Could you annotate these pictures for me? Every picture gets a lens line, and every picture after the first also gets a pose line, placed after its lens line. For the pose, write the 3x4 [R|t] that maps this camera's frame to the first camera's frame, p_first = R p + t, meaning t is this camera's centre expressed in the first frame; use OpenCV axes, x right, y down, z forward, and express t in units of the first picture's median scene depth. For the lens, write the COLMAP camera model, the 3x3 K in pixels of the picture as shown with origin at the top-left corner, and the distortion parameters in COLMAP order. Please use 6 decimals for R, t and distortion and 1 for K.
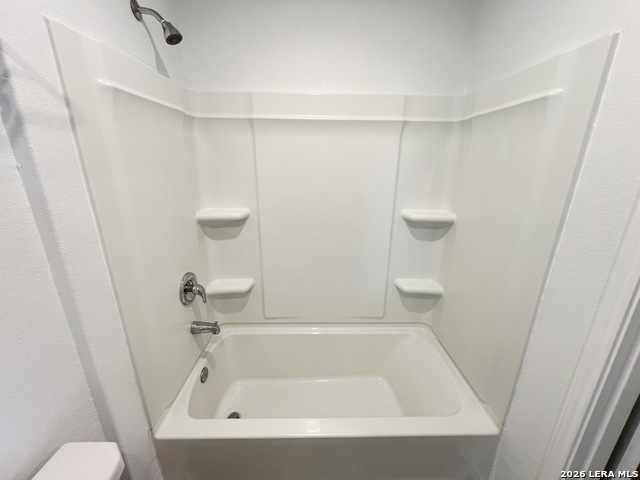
lens RADIAL K [[258.2, 0, 320.0], [0, 258.2, 240.0], [0, 0, 1]] dist [-0.000795, -0.000099]
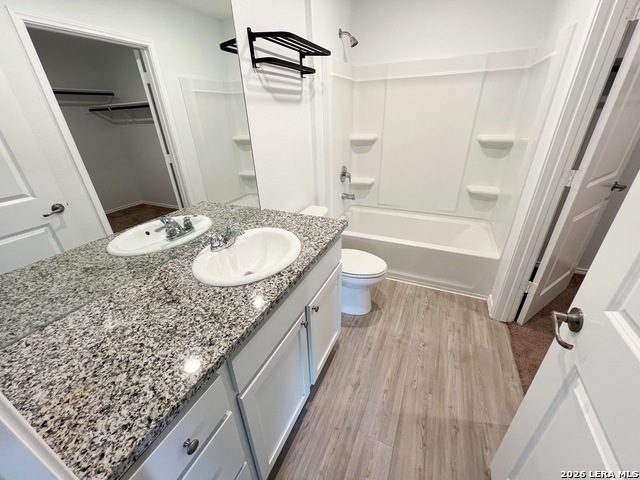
lens RADIAL K [[256.7, 0, 319.1], [0, 256.7, 243.7], [0, 0, 1]] dist [-0.018109, 0.000006]
pose [[0.897327, 0.160499, -0.411150, 0.214181], [-0.084494, 0.976777, 0.196894, 0.314102], [0.433203, -0.141939, 0.890050, -0.877839]]
